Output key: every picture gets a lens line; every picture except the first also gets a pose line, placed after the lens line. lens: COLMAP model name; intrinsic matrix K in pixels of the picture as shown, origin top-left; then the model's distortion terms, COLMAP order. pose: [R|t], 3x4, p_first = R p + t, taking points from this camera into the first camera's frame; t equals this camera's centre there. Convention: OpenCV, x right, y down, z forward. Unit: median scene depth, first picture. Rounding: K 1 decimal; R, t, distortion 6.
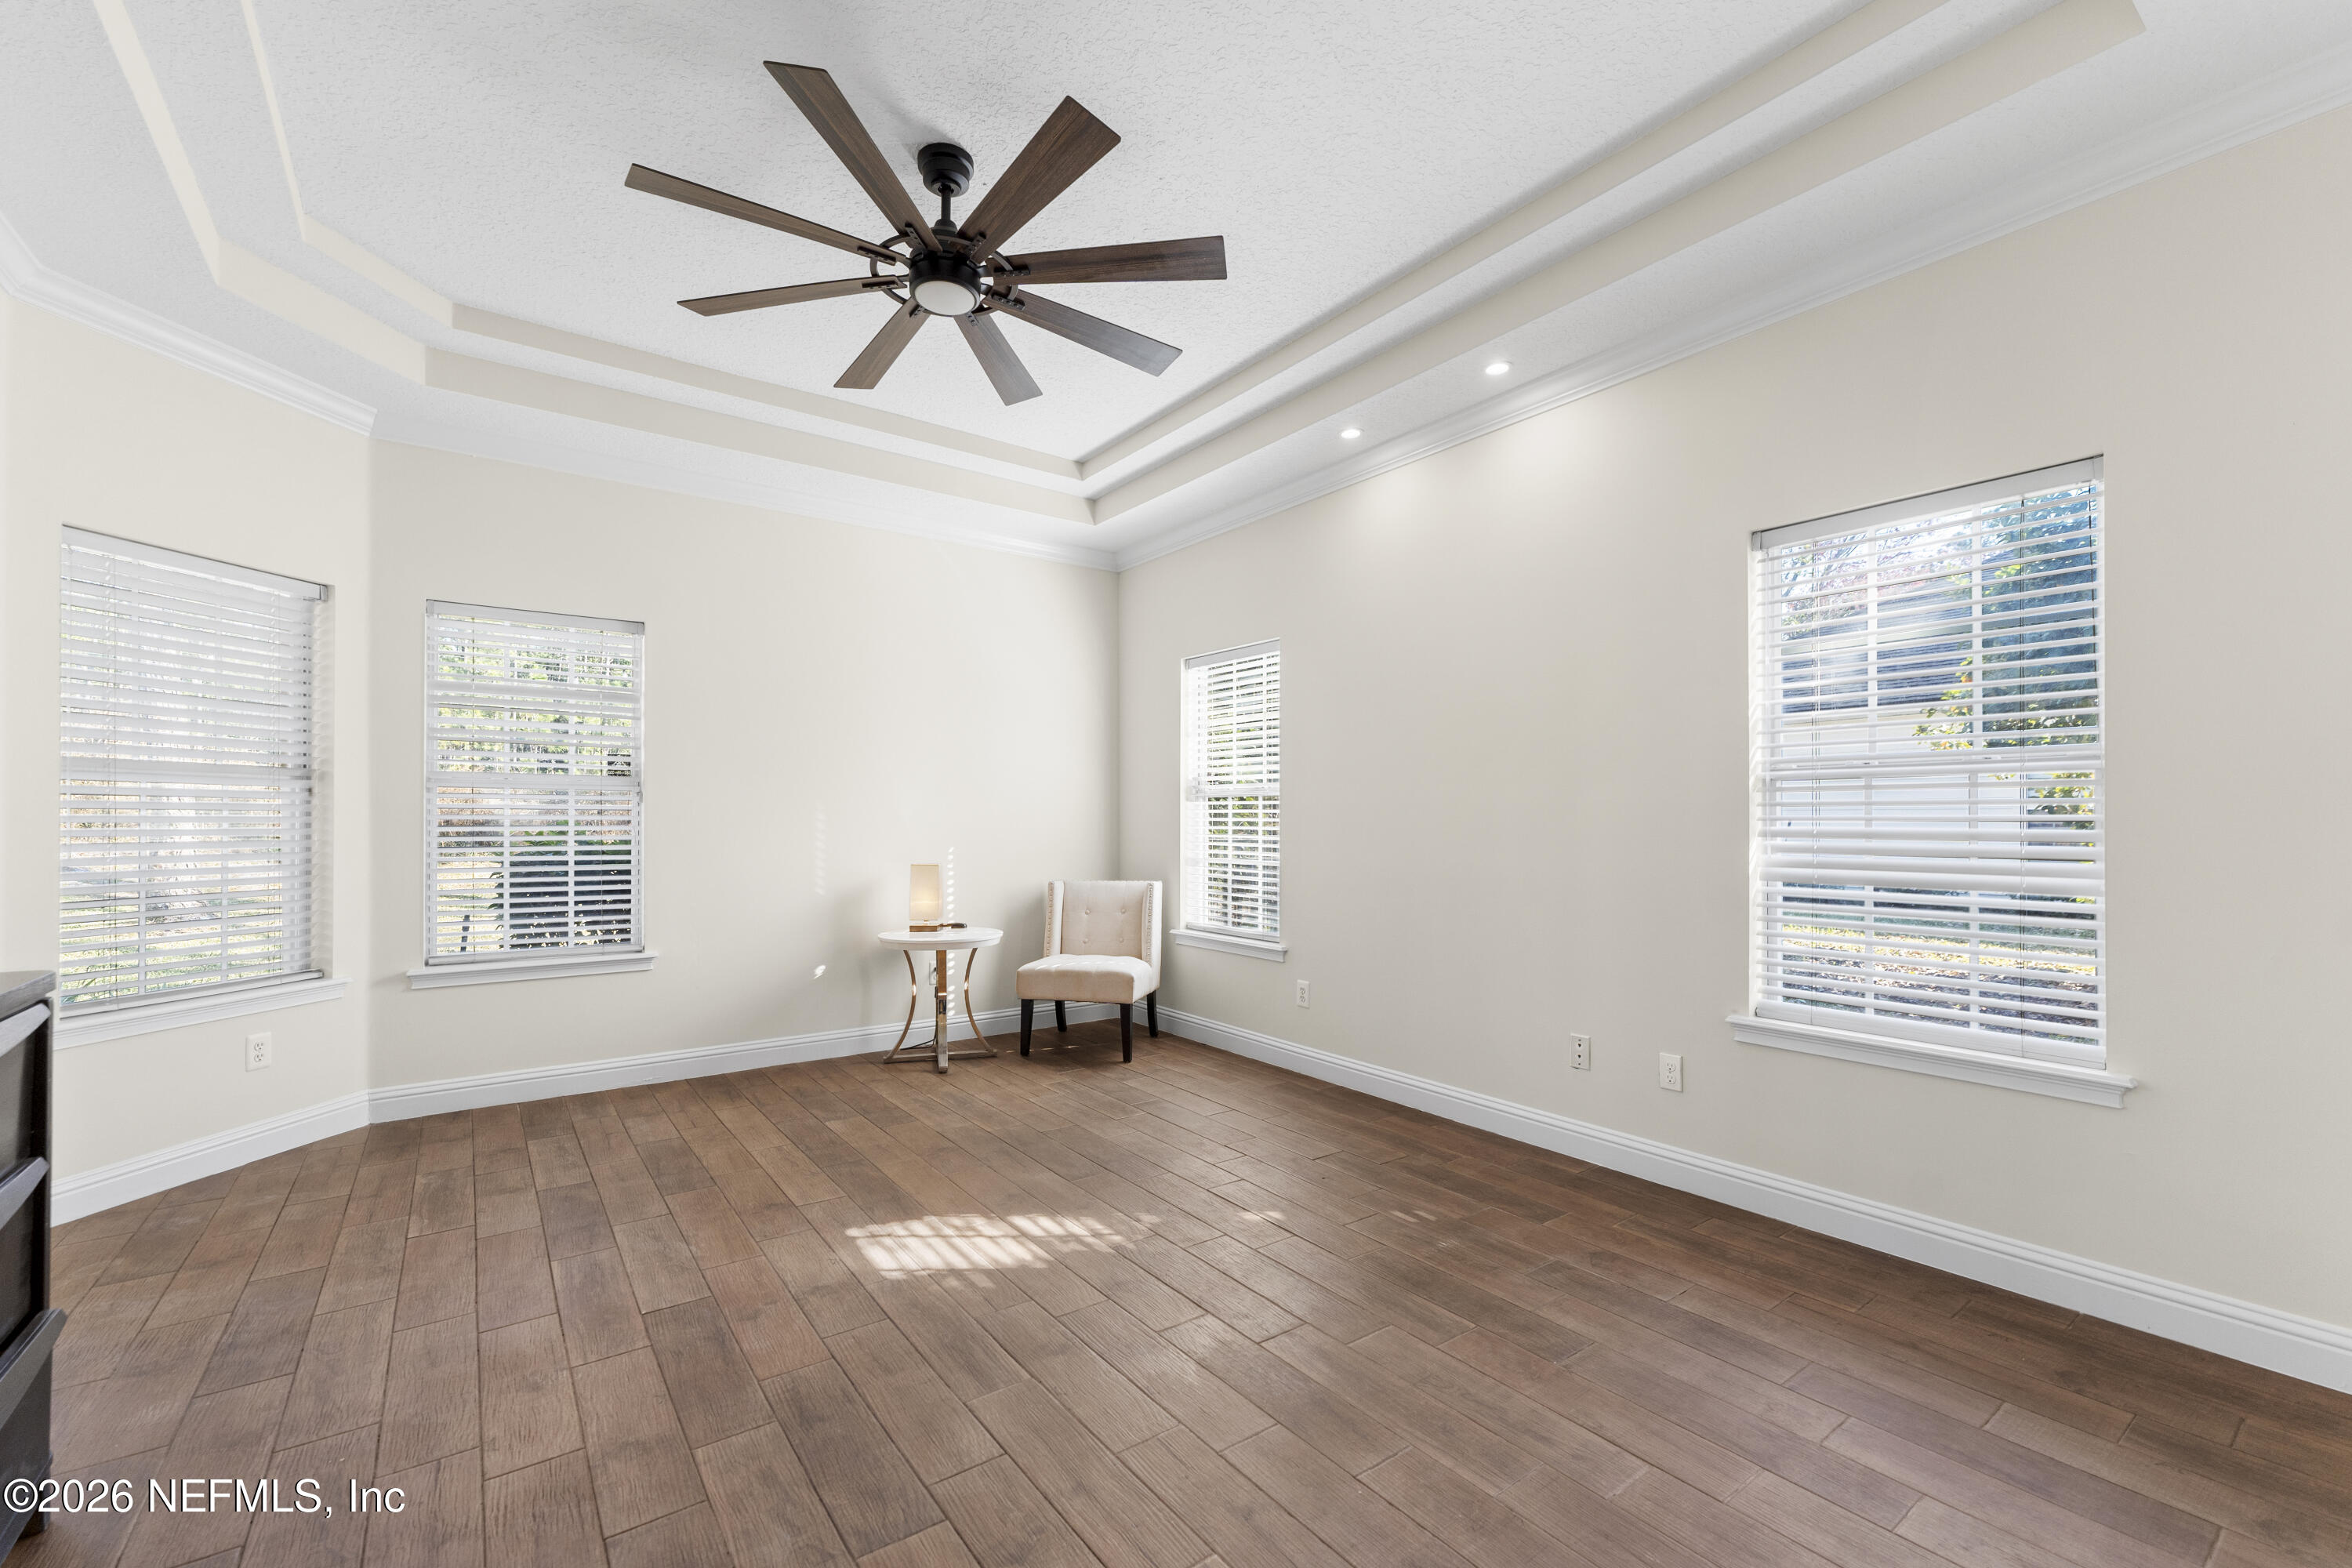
lens RADIAL K [[972.9, 0, 1157.3], [0, 972.9, 829.2], [0, 0, 1]] dist [0.001955, 0.000779]
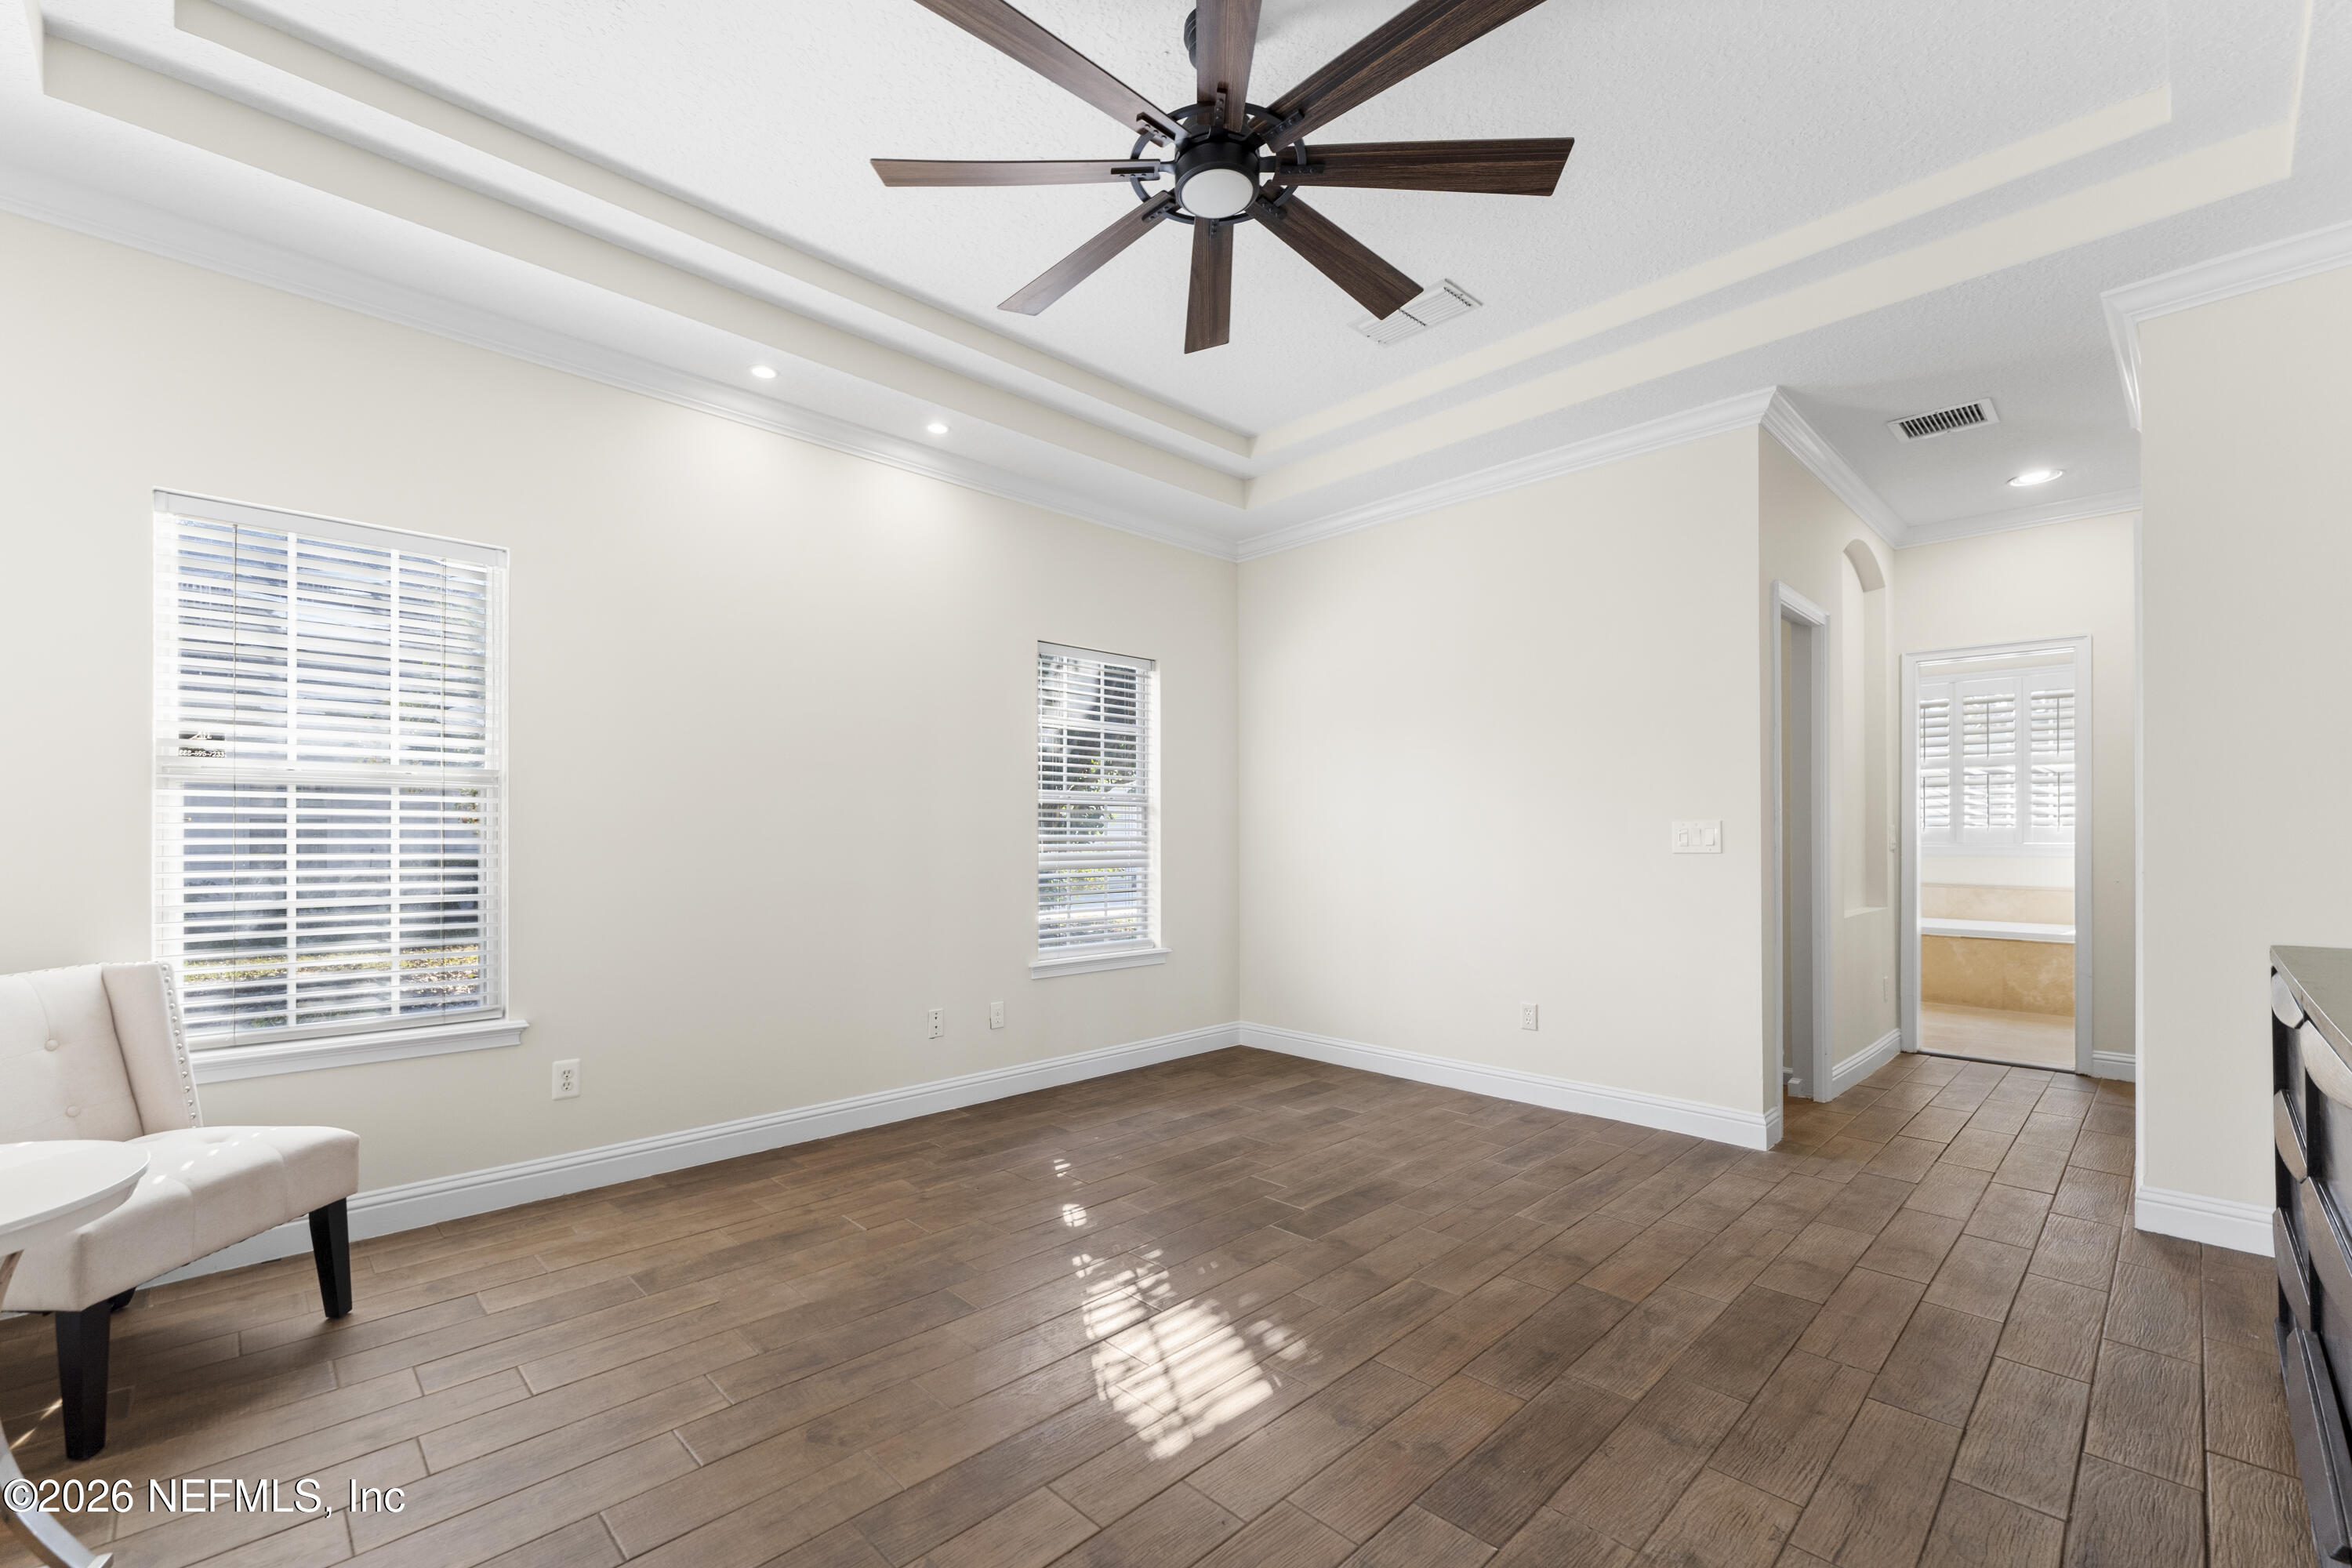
lens RADIAL K [[972.9, 0, 1160.4], [0, 972.9, 835.4], [0, 0, 1]] dist [0.001955, 0.000779]
pose [[-0.144209, -0.002978, 0.989543, -1.020212], [0.008590, 0.999954, 0.004261, -0.006630], [-0.989510, 0.009114, -0.144177, 1.158478]]
